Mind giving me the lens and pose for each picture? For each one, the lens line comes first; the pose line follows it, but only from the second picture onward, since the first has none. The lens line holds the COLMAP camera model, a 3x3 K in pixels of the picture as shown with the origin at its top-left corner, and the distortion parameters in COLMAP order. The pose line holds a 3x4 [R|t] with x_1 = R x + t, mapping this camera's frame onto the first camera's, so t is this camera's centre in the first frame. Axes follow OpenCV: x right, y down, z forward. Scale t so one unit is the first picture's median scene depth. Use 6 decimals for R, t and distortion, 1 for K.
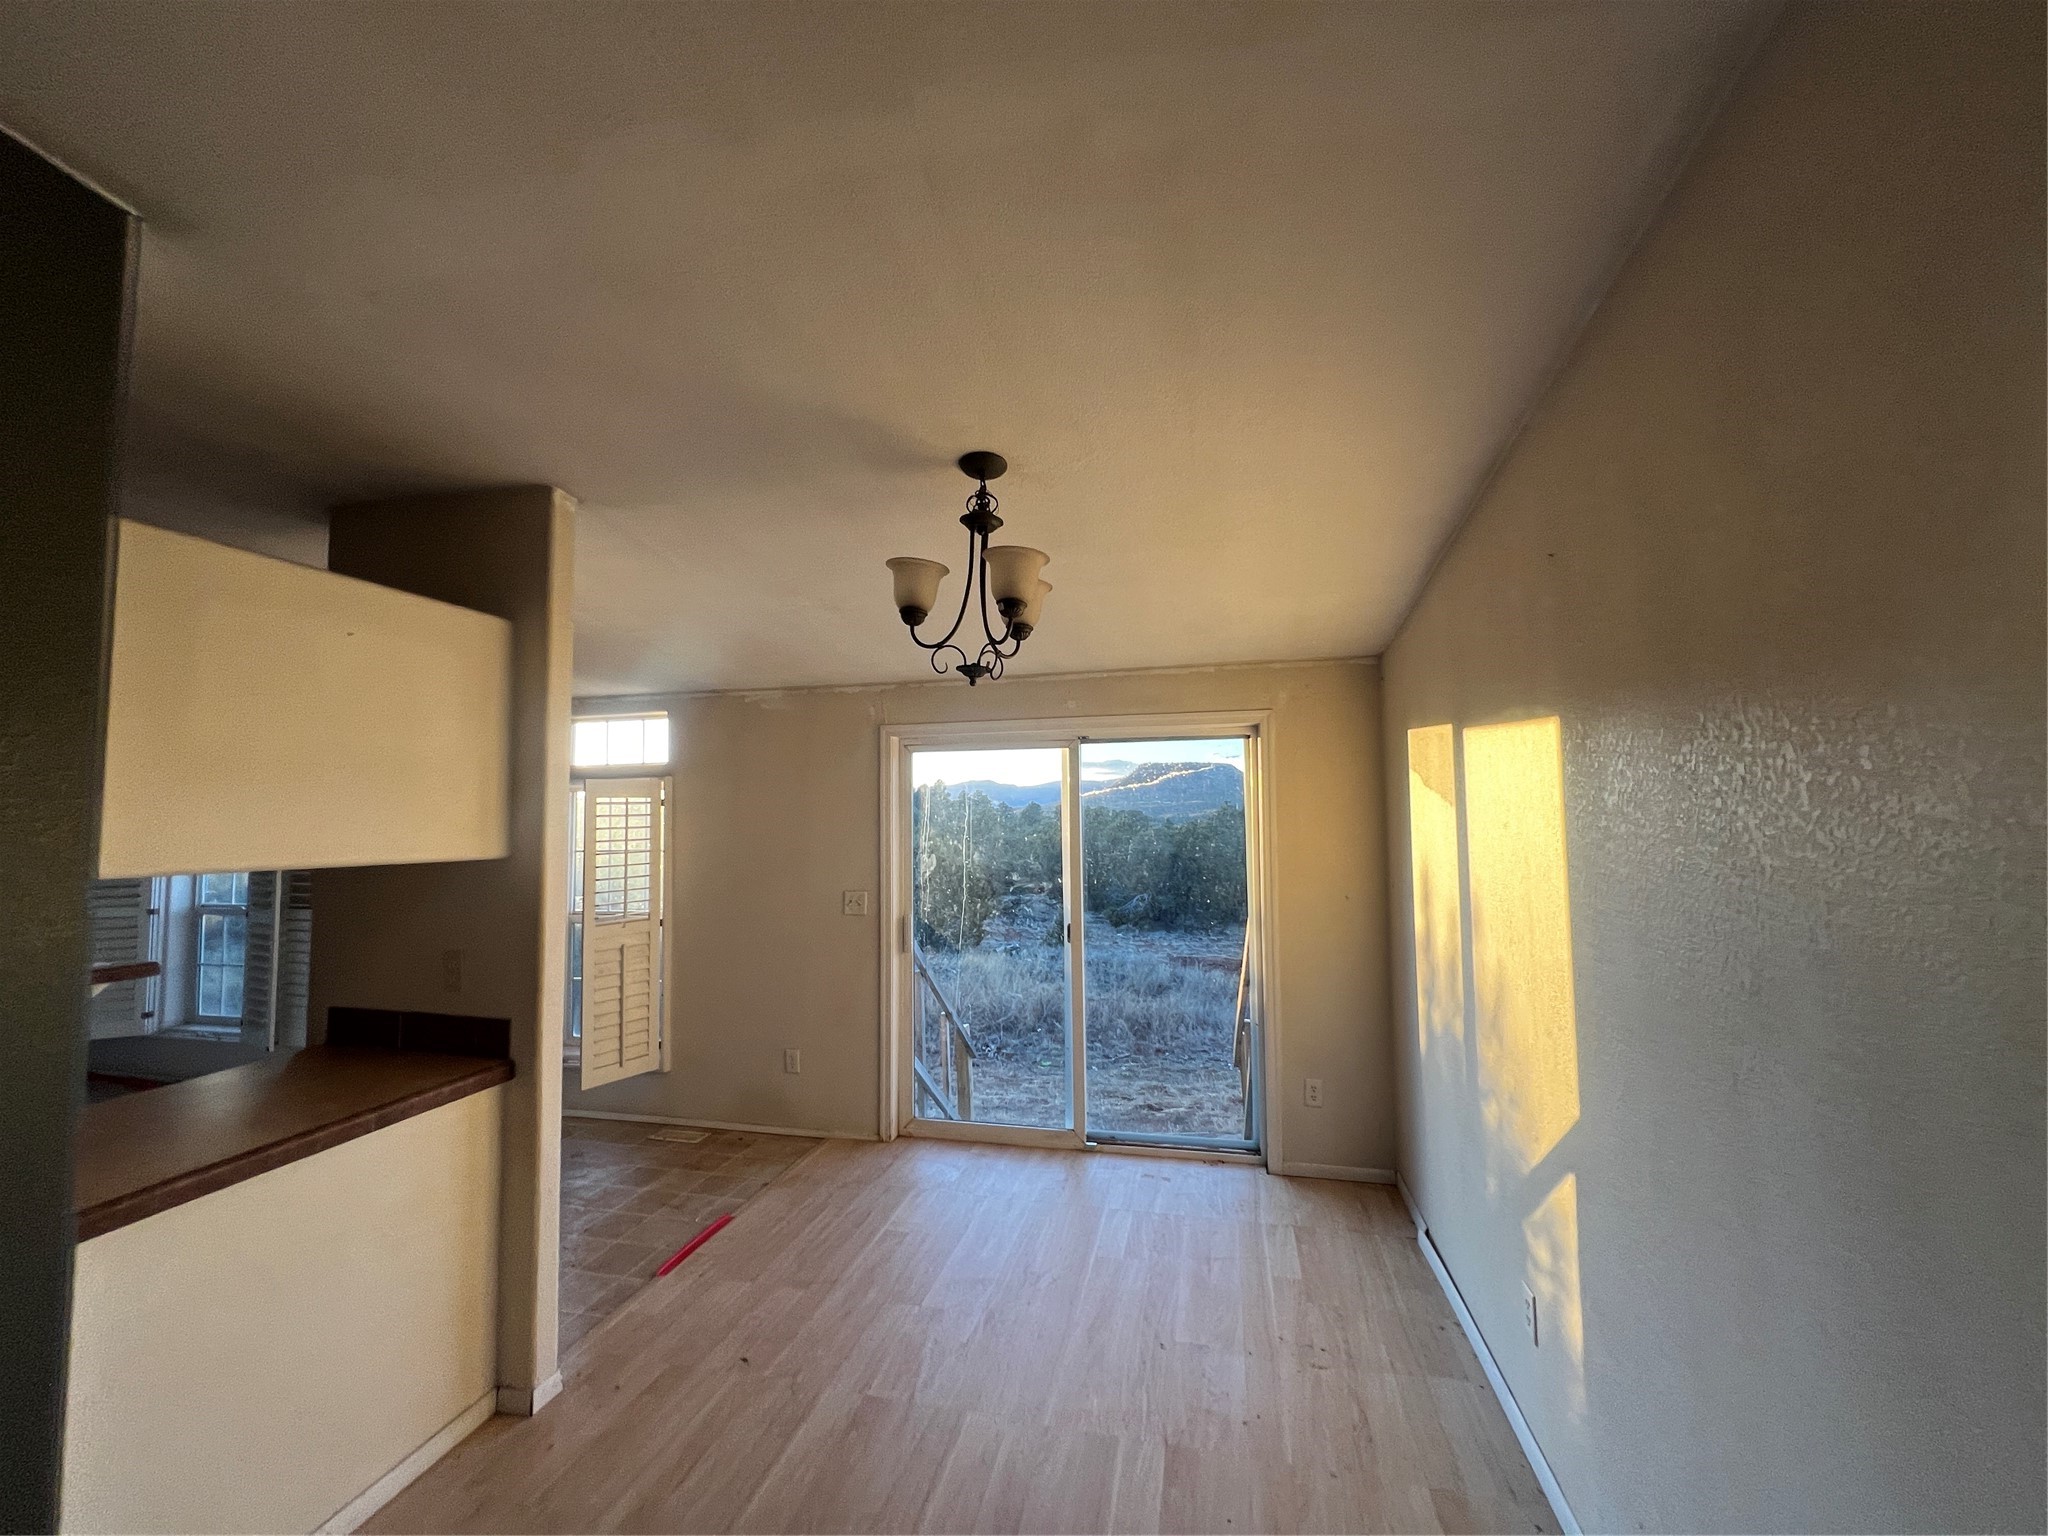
lens RADIAL K [[818.2, 0, 1027.0], [0, 818.2, 768.4], [0, 0, 1]] dist [-0.000172, -0.000721]
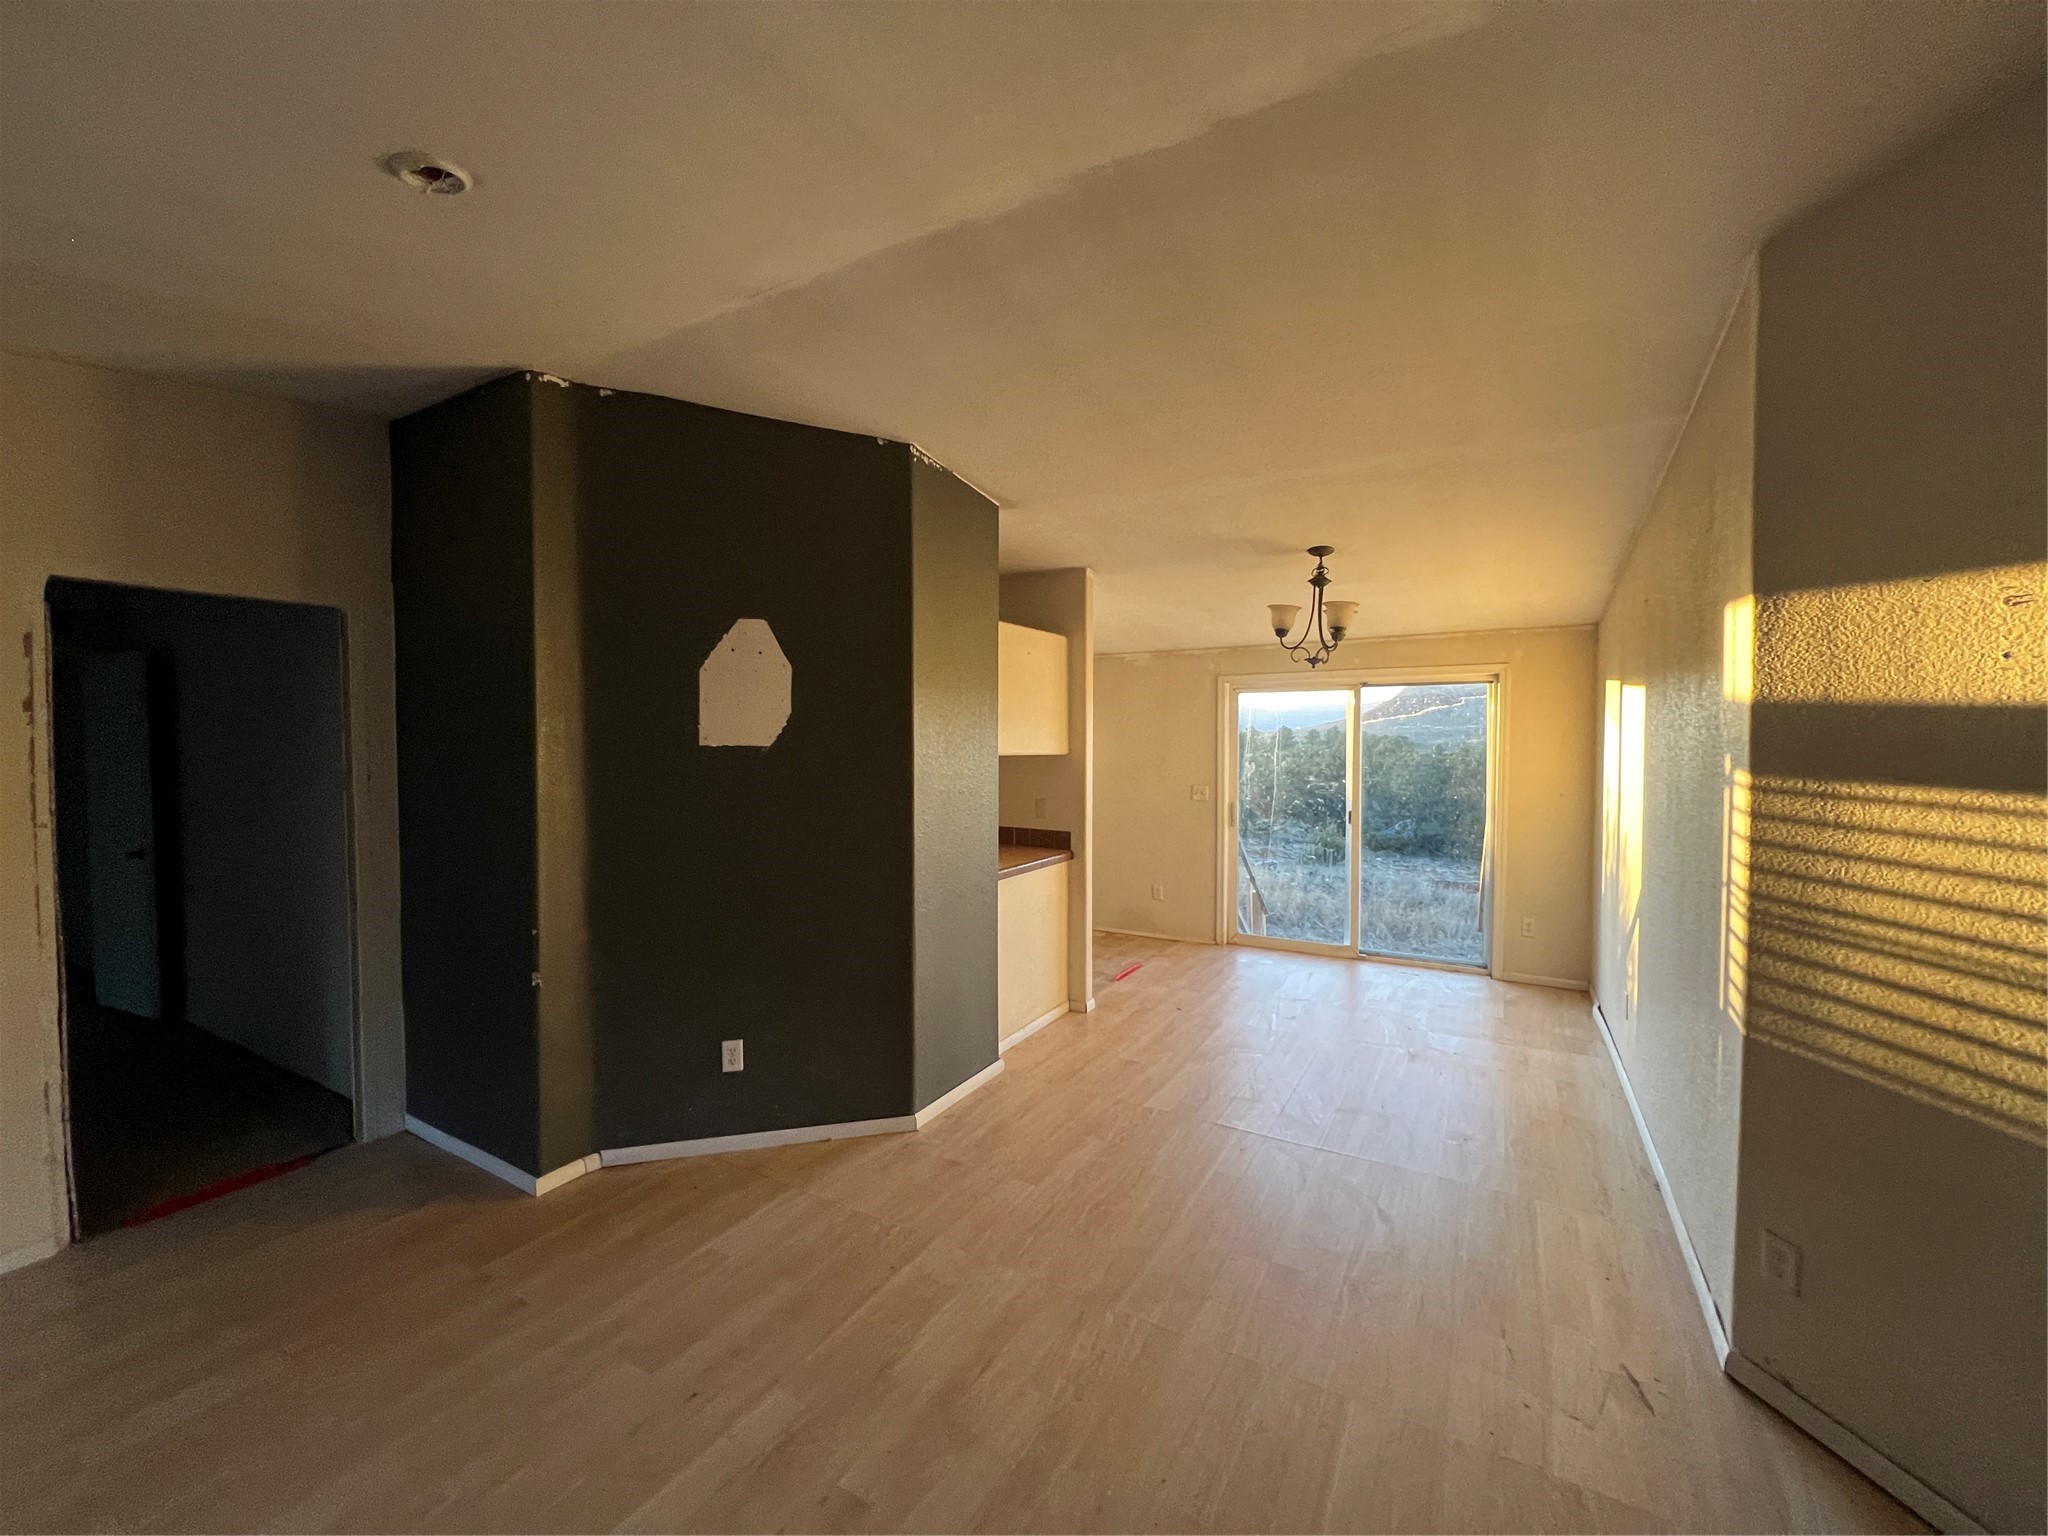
lens RADIAL K [[818.2, 0, 1023.5], [0, 818.2, 762.8], [0, 0, 1]] dist [-0.000172, -0.000721]
pose [[0.955668, 0.017880, -0.293903, -0.082306], [0.007568, 0.996333, 0.085223, -0.026582], [0.294349, -0.083669, 0.952028, -0.591531]]
